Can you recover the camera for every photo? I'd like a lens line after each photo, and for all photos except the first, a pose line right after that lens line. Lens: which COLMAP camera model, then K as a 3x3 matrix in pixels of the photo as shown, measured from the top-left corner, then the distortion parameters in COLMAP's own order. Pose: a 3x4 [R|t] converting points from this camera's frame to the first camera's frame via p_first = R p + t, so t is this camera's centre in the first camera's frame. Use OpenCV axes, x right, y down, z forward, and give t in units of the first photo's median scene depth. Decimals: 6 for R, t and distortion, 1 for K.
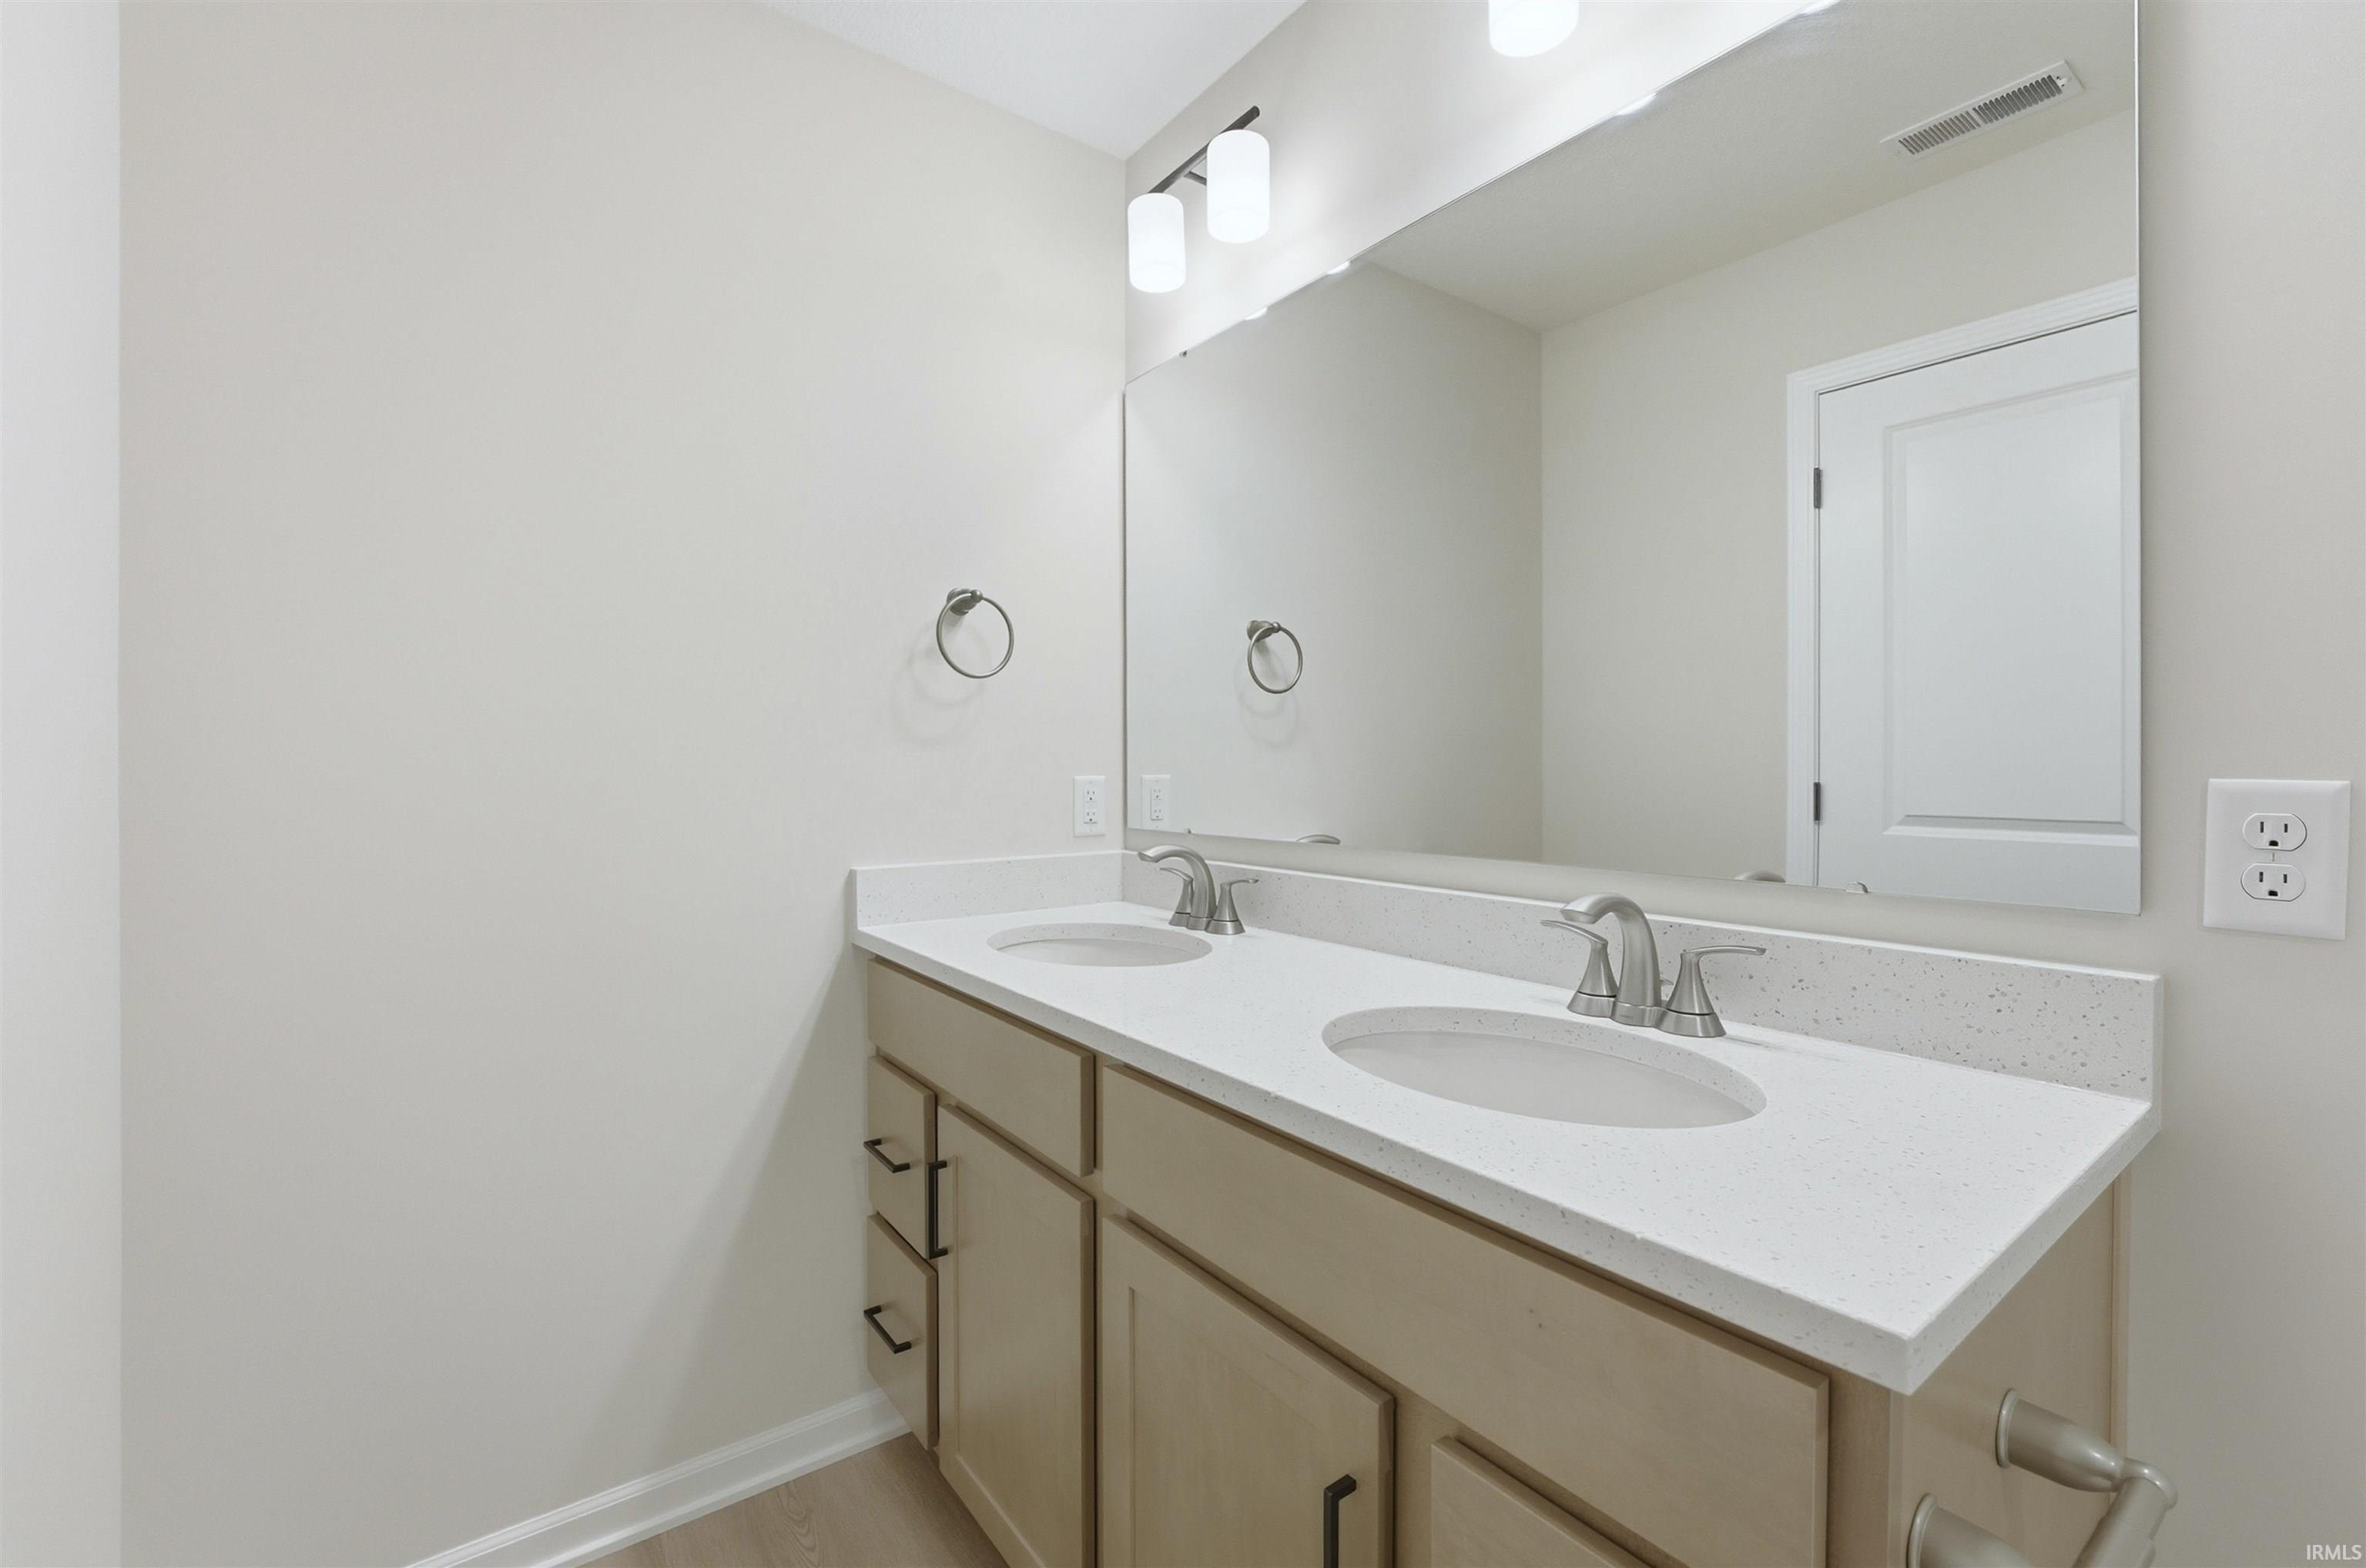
lens RADIAL K [[995.6, 0, 1183.0], [0, 995.6, 784.0], [0, 0, 1]] dist [-0.000223, 0.000017]
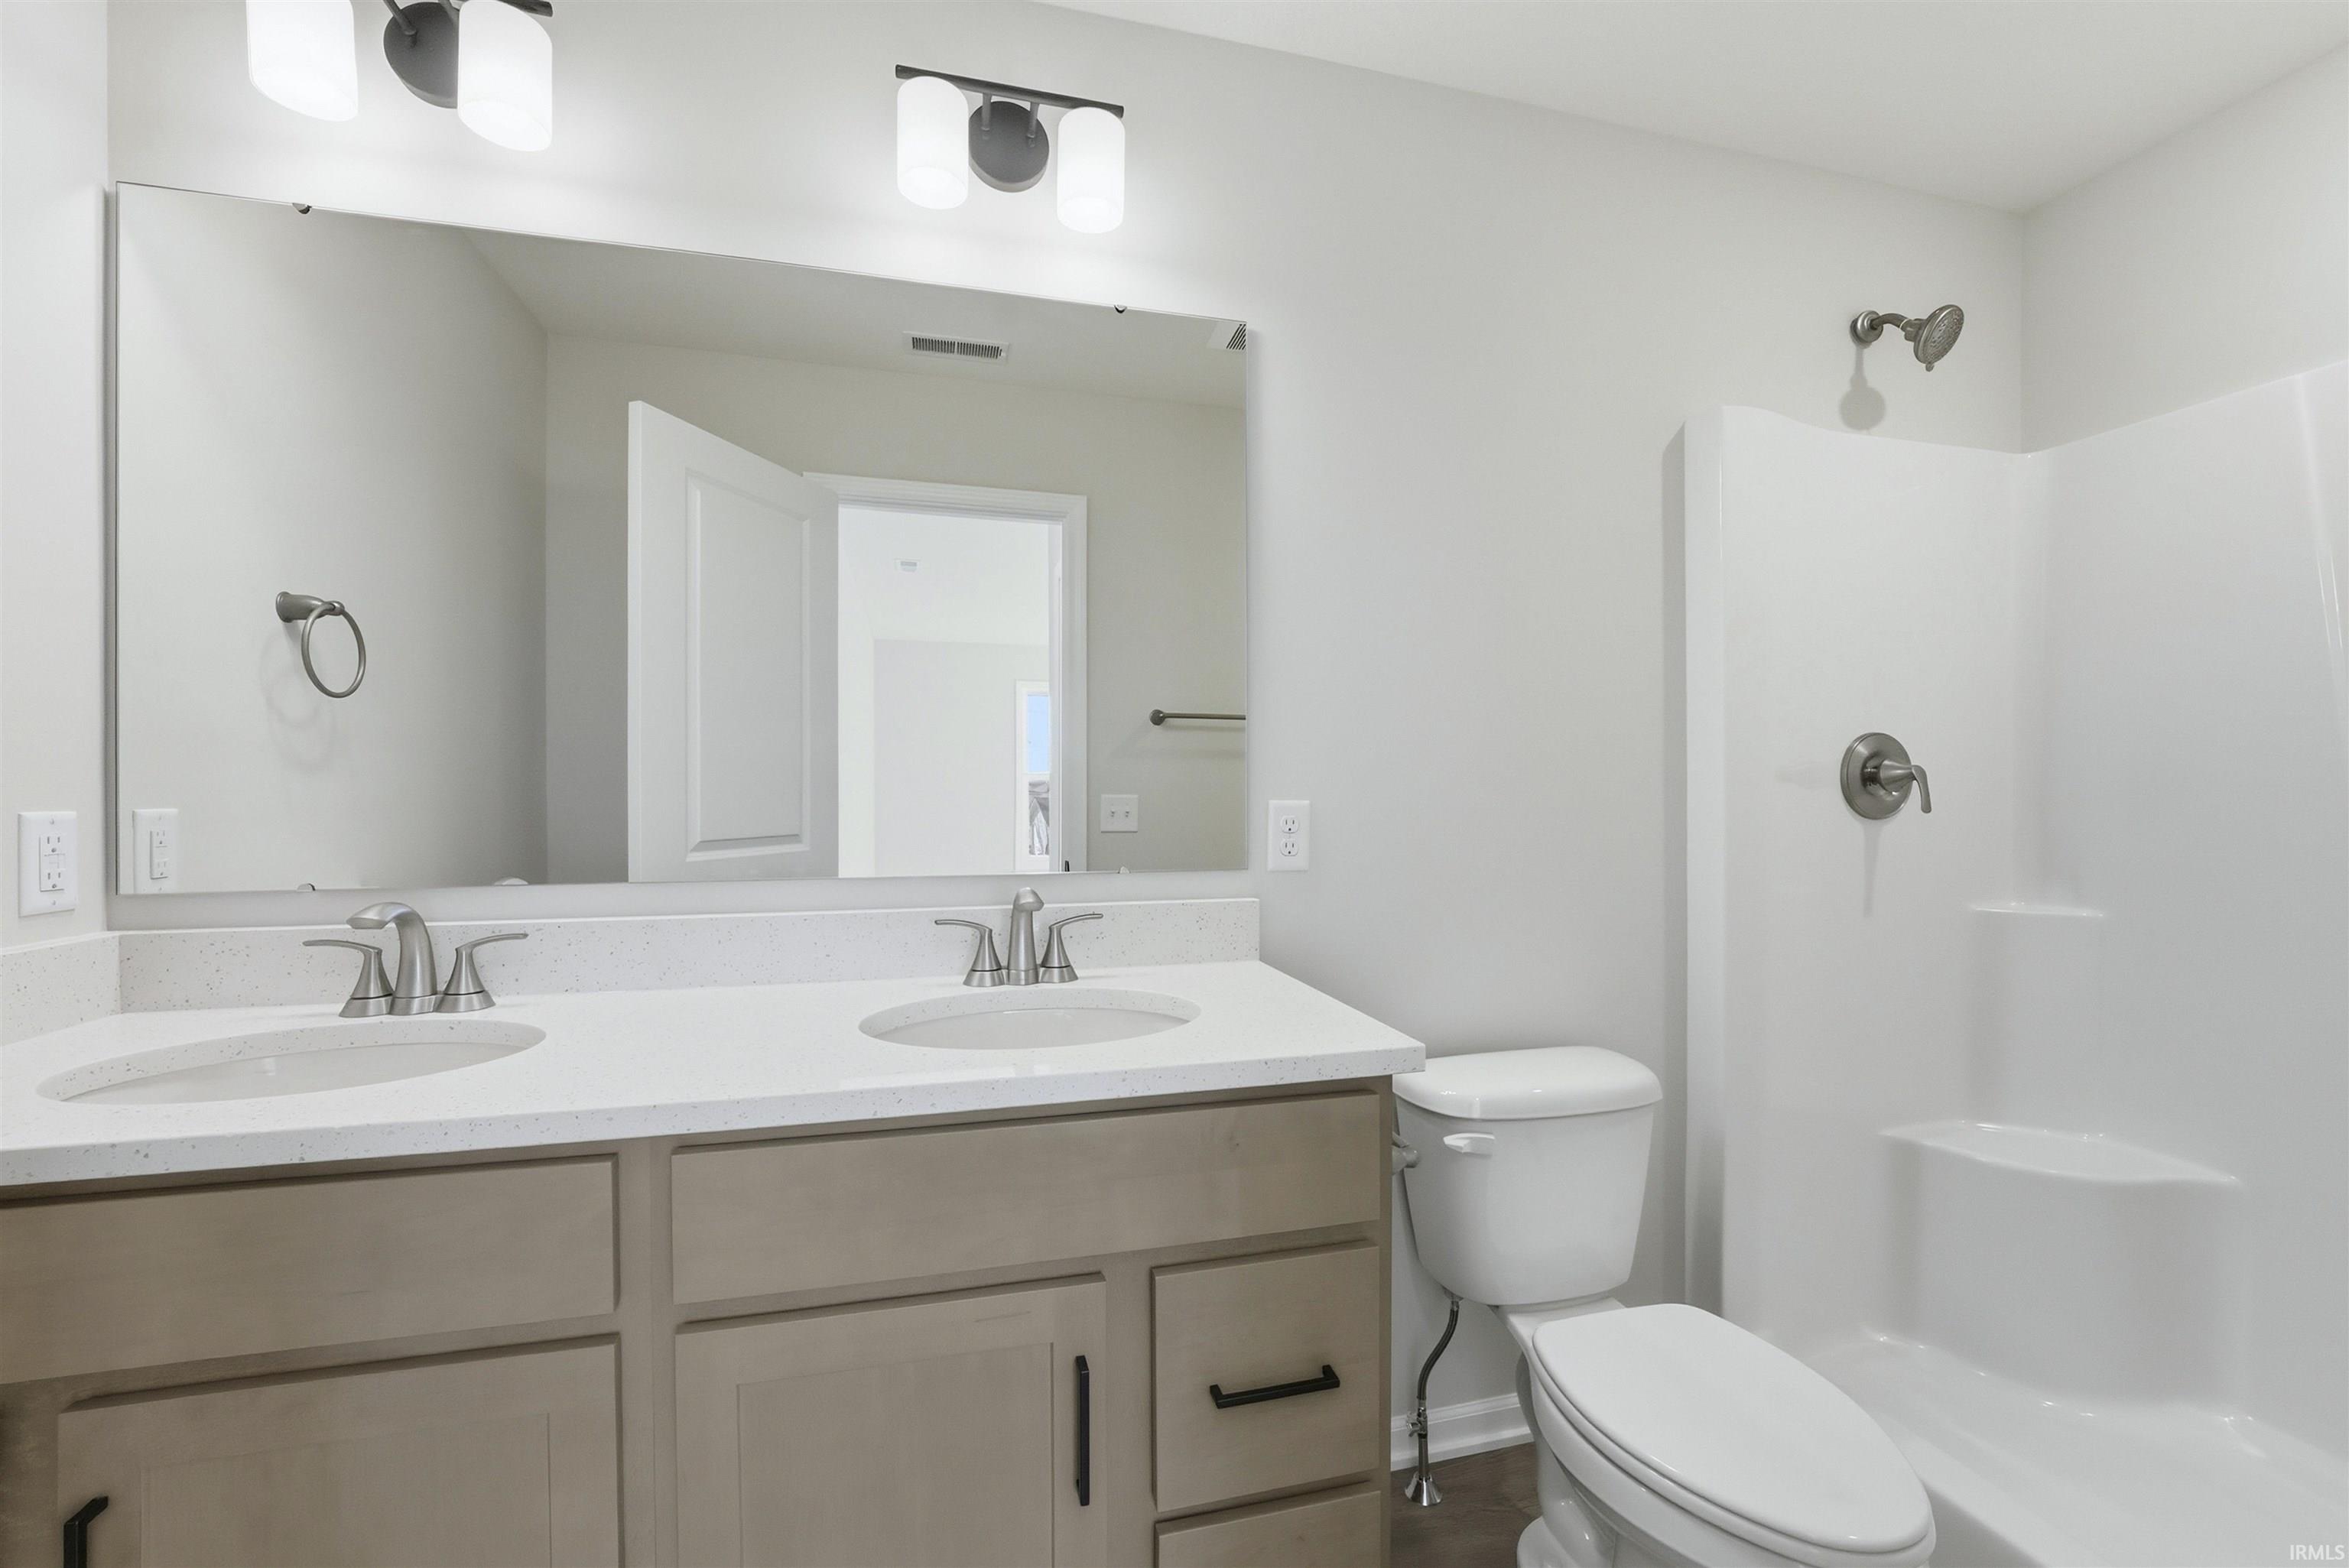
lens RADIAL K [[998.2, 0, 1174.1], [0, 998.2, 792.8], [0, 0, 1]] dist [-0.002355, -0.000560]
pose [[0.374938, 0.003517, 0.927043, -0.401477], [0.018104, 0.999774, -0.011116, -0.000457], [-0.926873, 0.020951, 0.374790, 0.166433]]
